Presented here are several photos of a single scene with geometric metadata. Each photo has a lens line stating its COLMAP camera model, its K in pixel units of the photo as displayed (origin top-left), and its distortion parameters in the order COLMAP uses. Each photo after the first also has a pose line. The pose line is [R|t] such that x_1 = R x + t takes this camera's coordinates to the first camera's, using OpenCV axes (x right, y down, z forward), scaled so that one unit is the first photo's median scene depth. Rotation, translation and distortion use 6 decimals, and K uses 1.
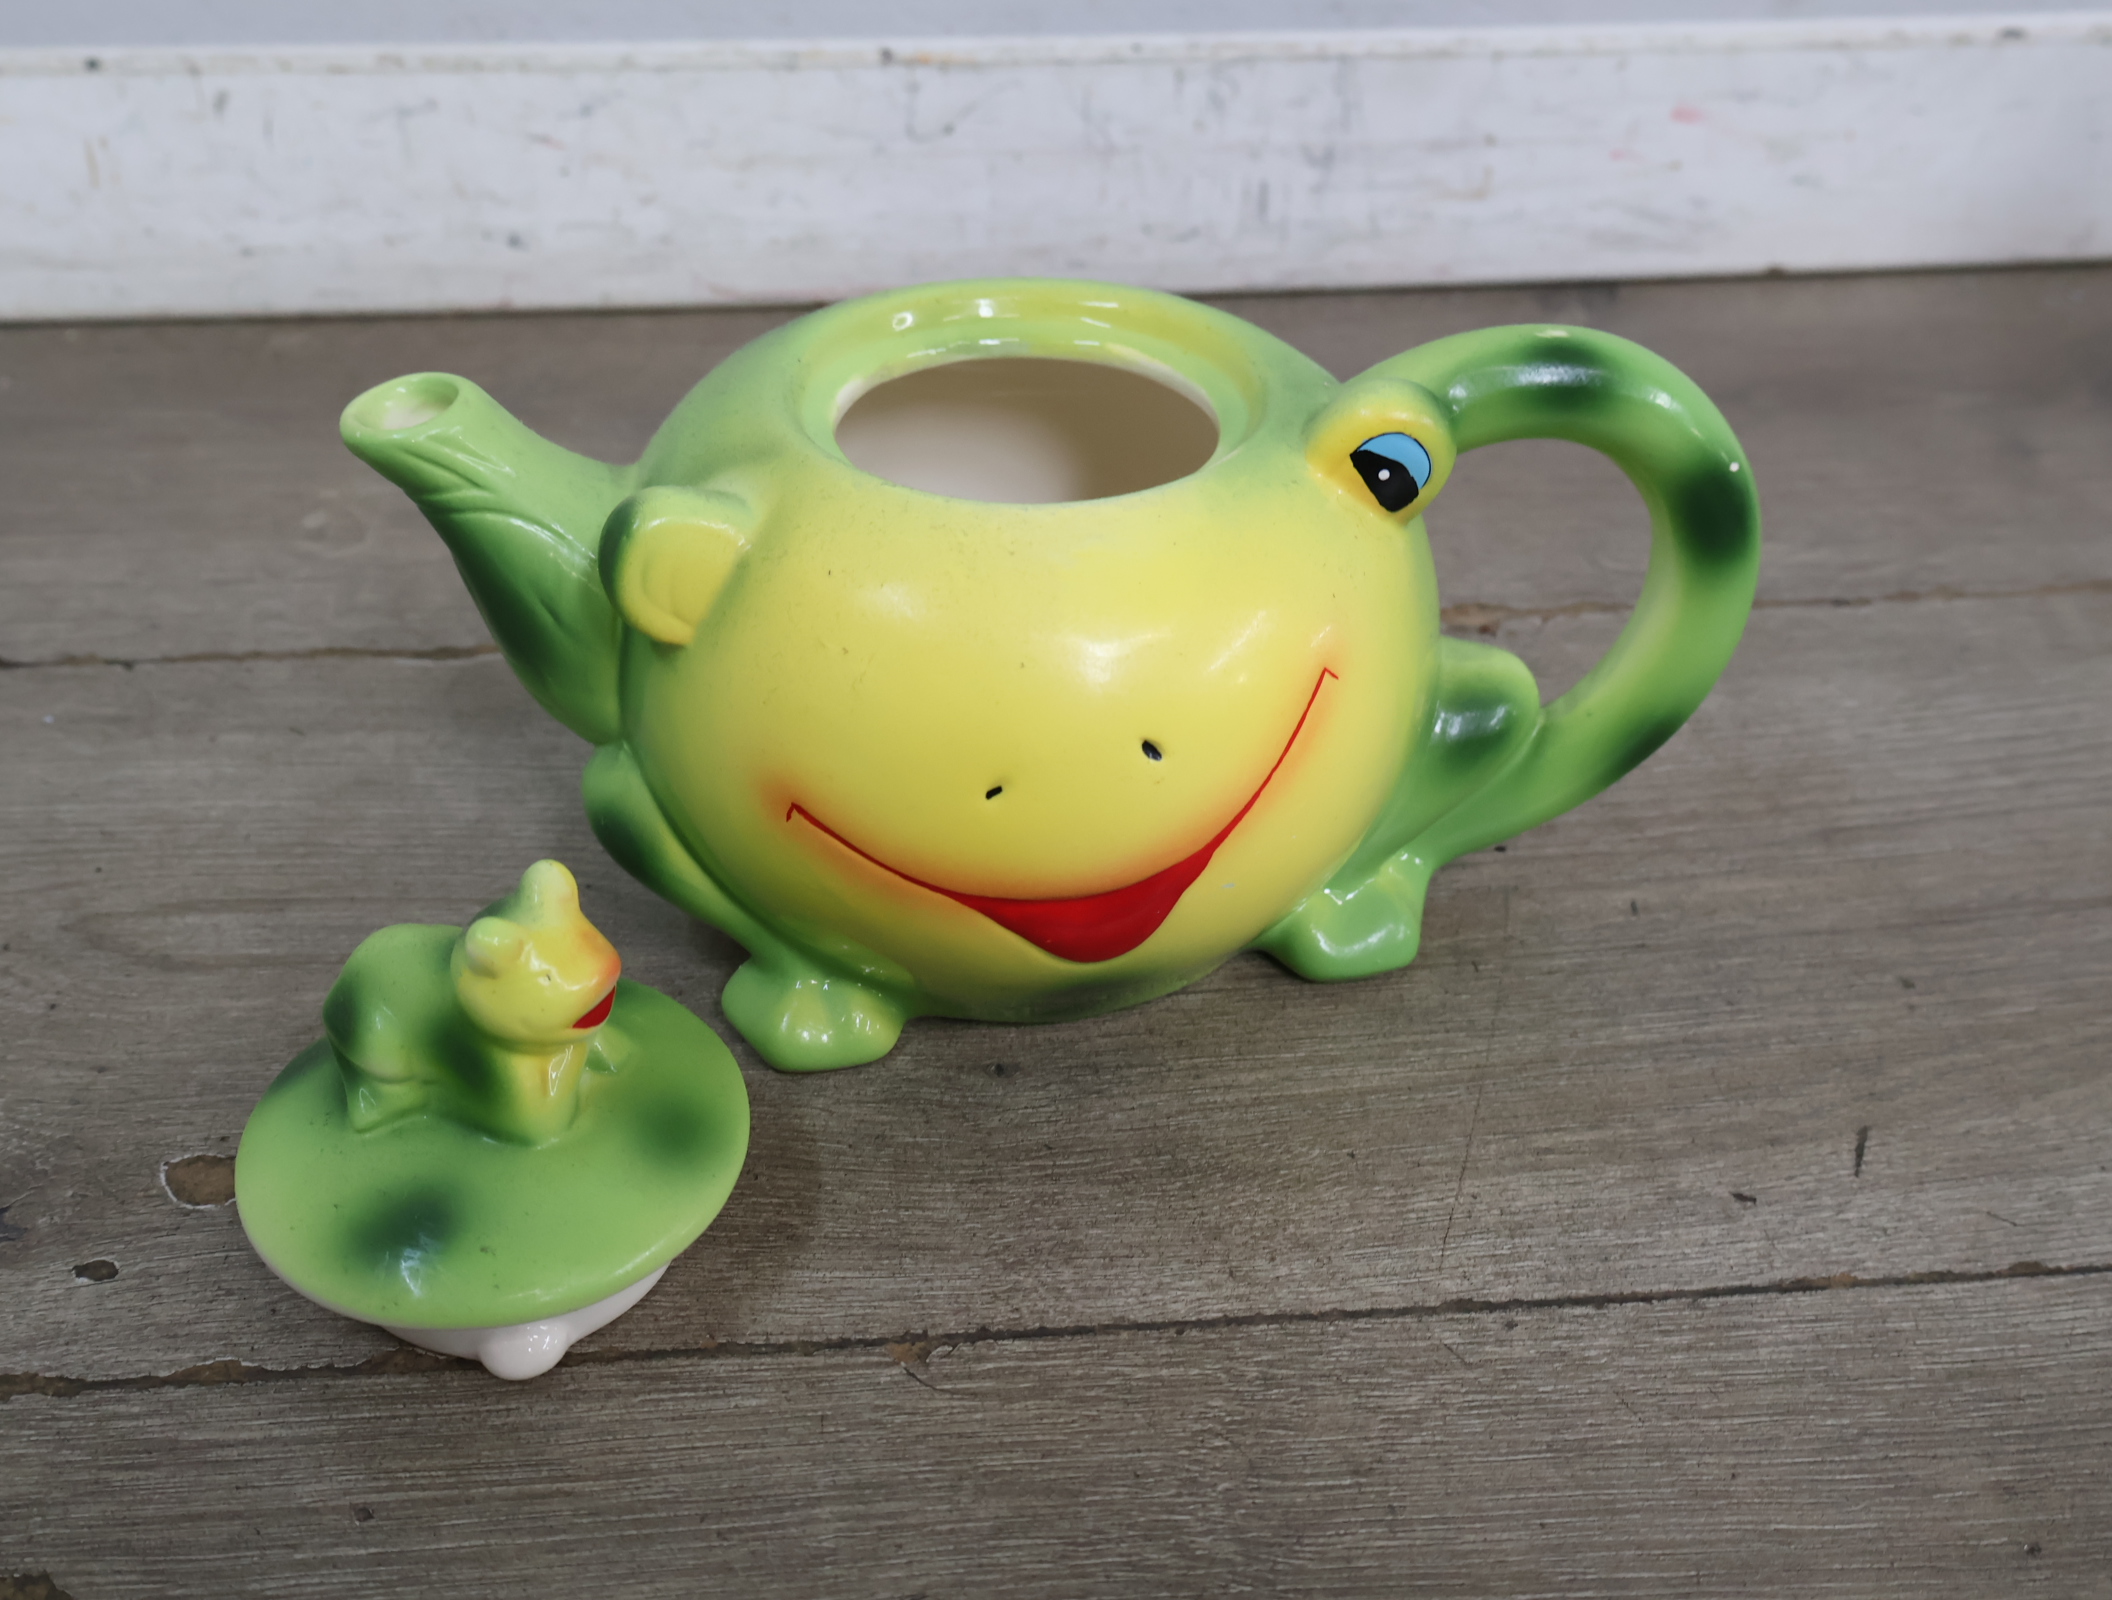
lens RADIAL K [[2303.8, 0, 1065.1], [0, 2303.8, 780.0], [0, 0, 1]] dist [0.009942, 0.000000]
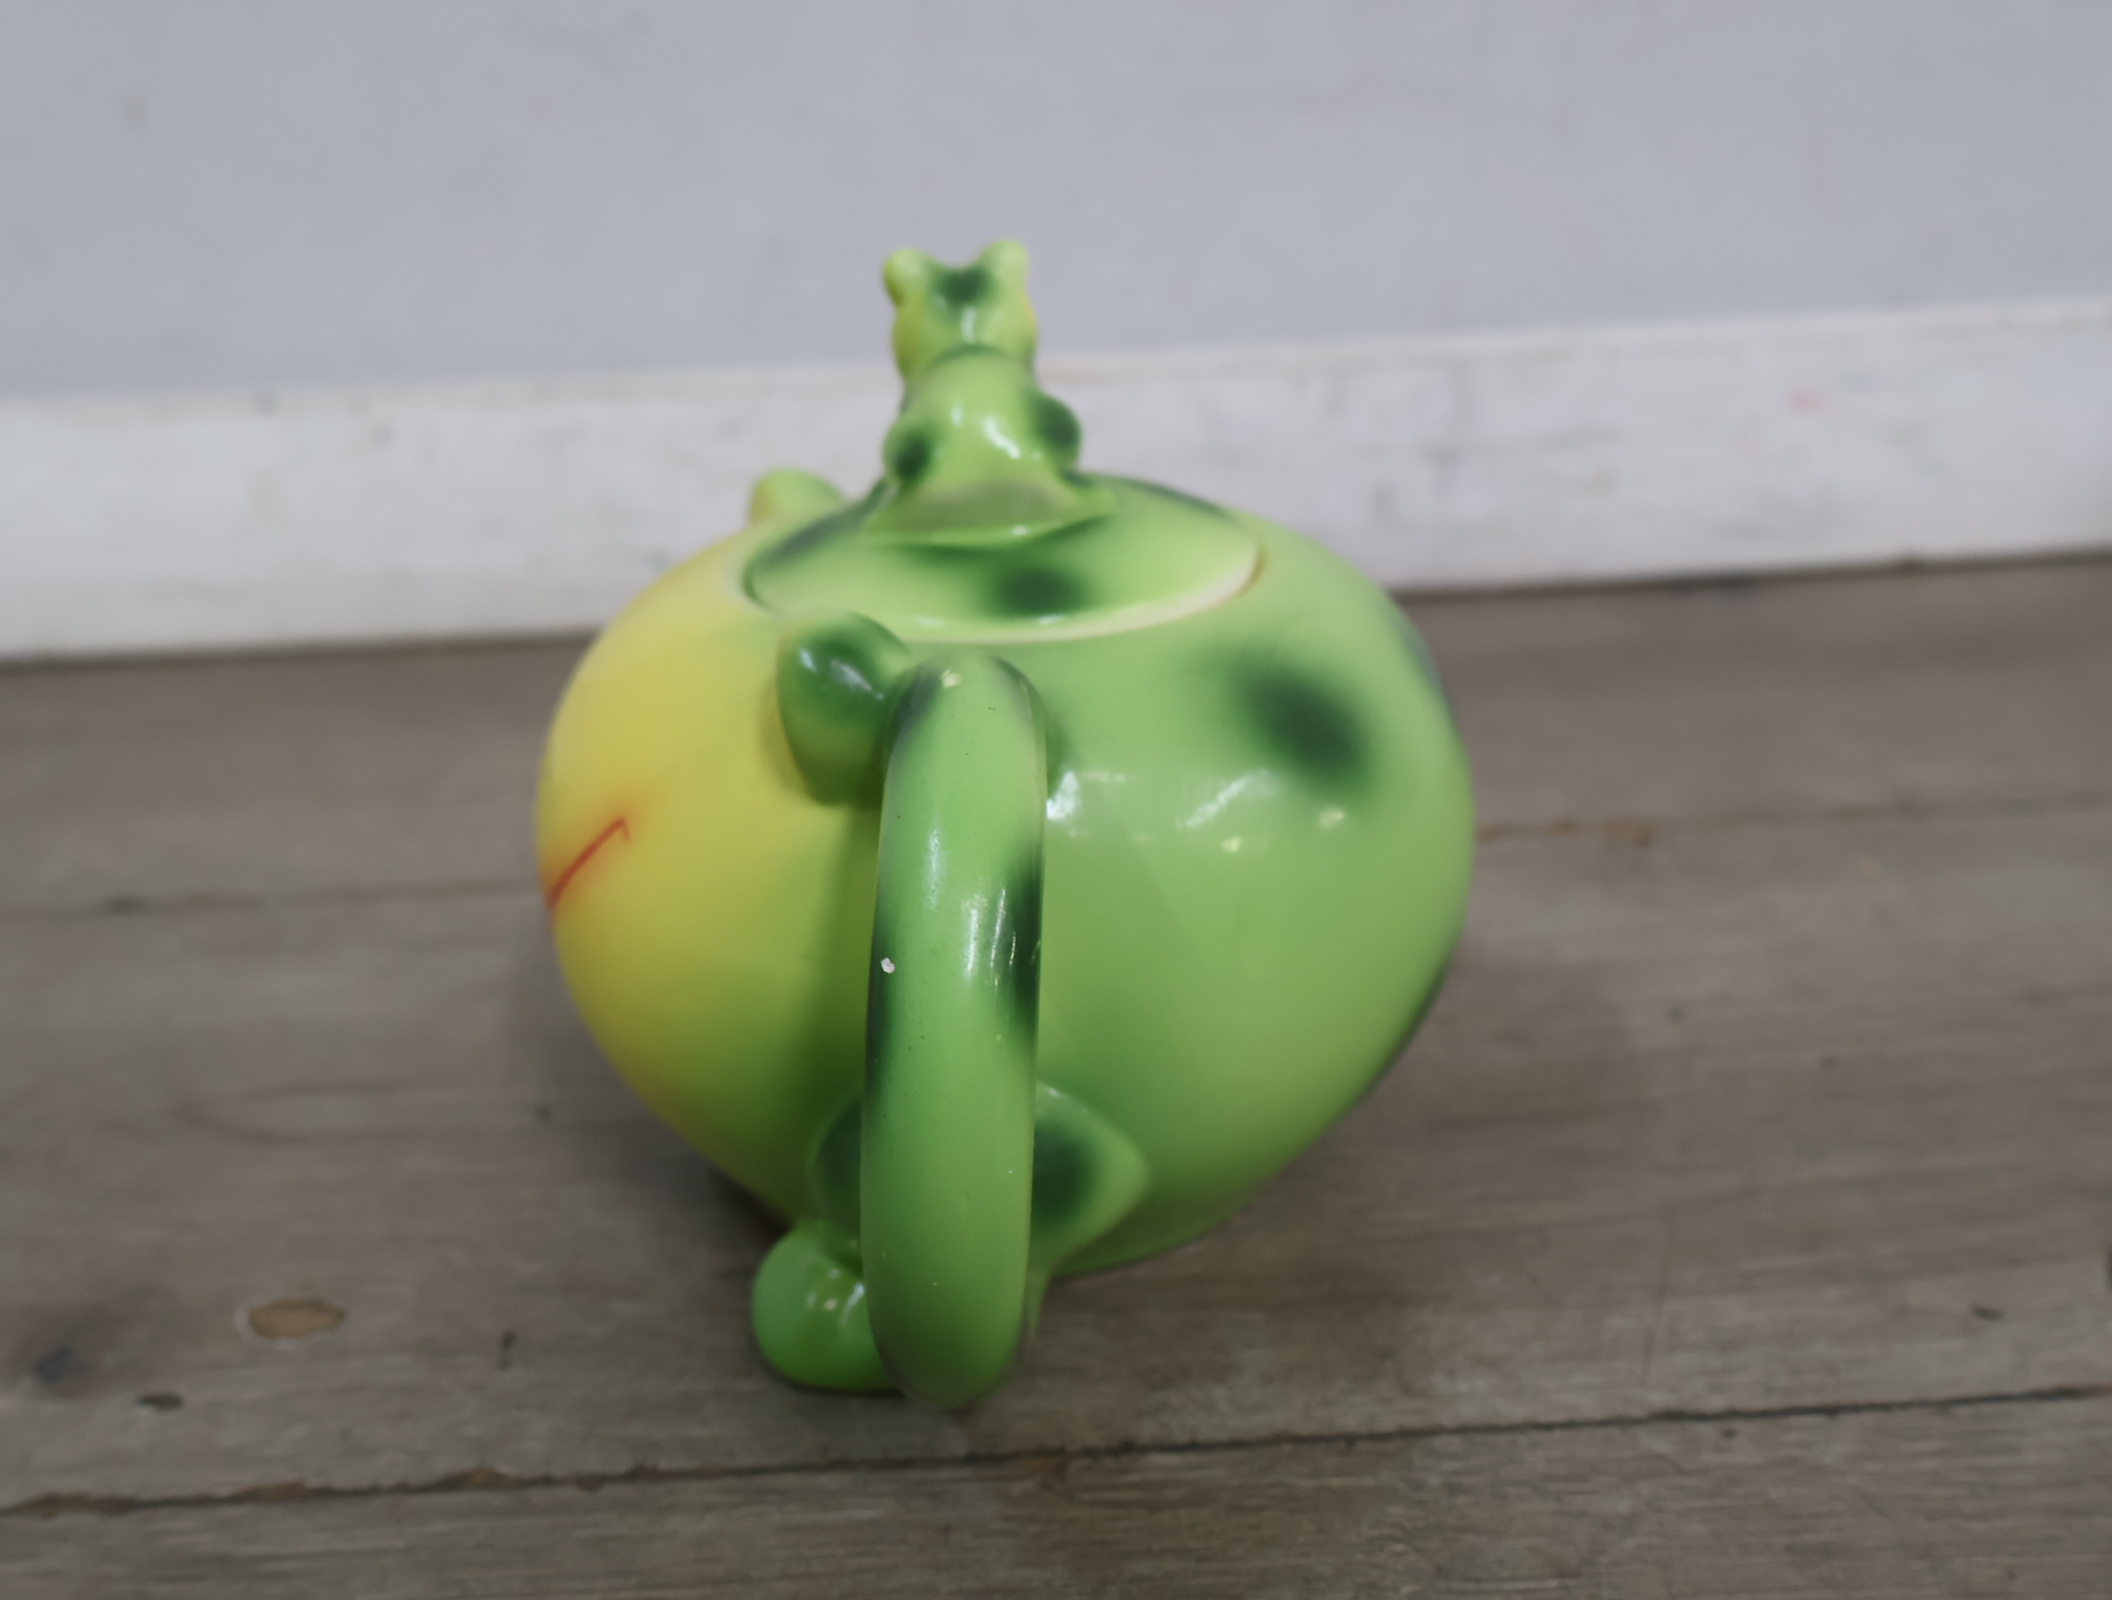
lens RADIAL K [[2303.8, 0, 1060.9], [0, 2303.8, 771.2], [0, 0, 1]] dist [0.009942, 0.000000]
pose [[0.997667, -0.031453, -0.060587, 0.001006], [0.015268, 0.967859, -0.251031, 0.196504], [0.066536, 0.249520, 0.966081, 0.070541]]
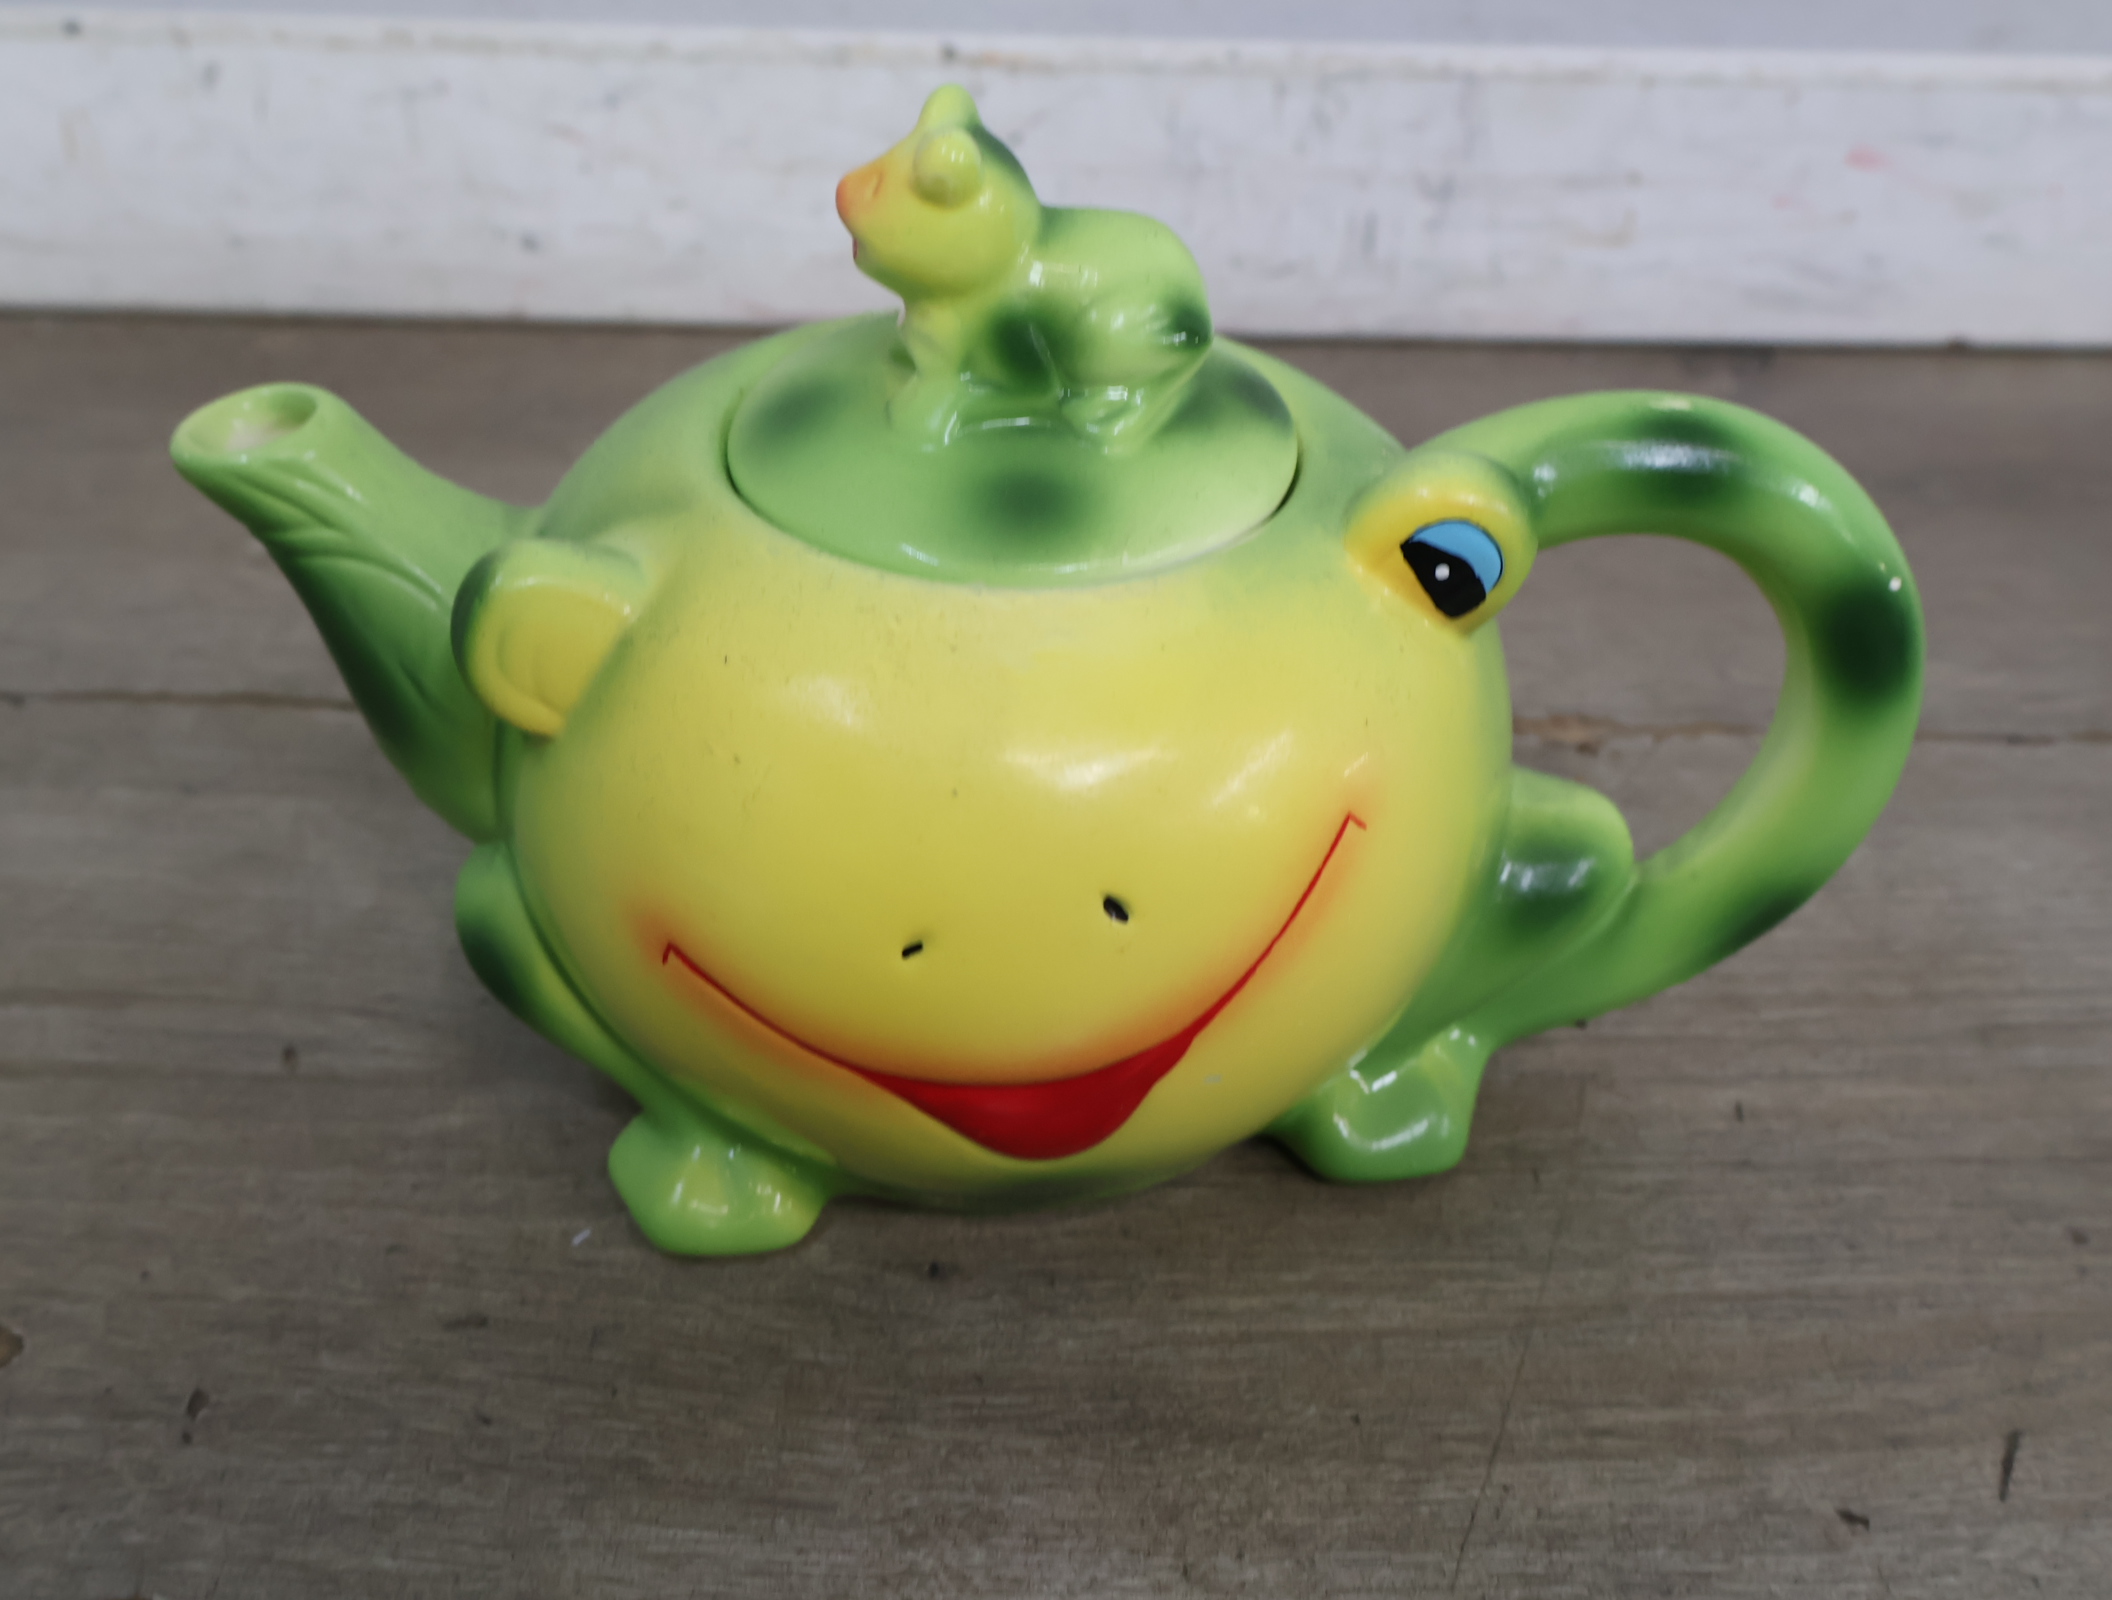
lens RADIAL K [[2303.8, 0, 1056.8], [0, 2303.8, 784.4], [0, 0, 1]] dist [0.009942, 0.000000]
pose [[0.996171, 0.060376, -0.063225, 0.059581], [-0.061239, 0.998053, -0.011794, -0.041341], [0.062389, 0.015621, 0.997930, 0.197598]]
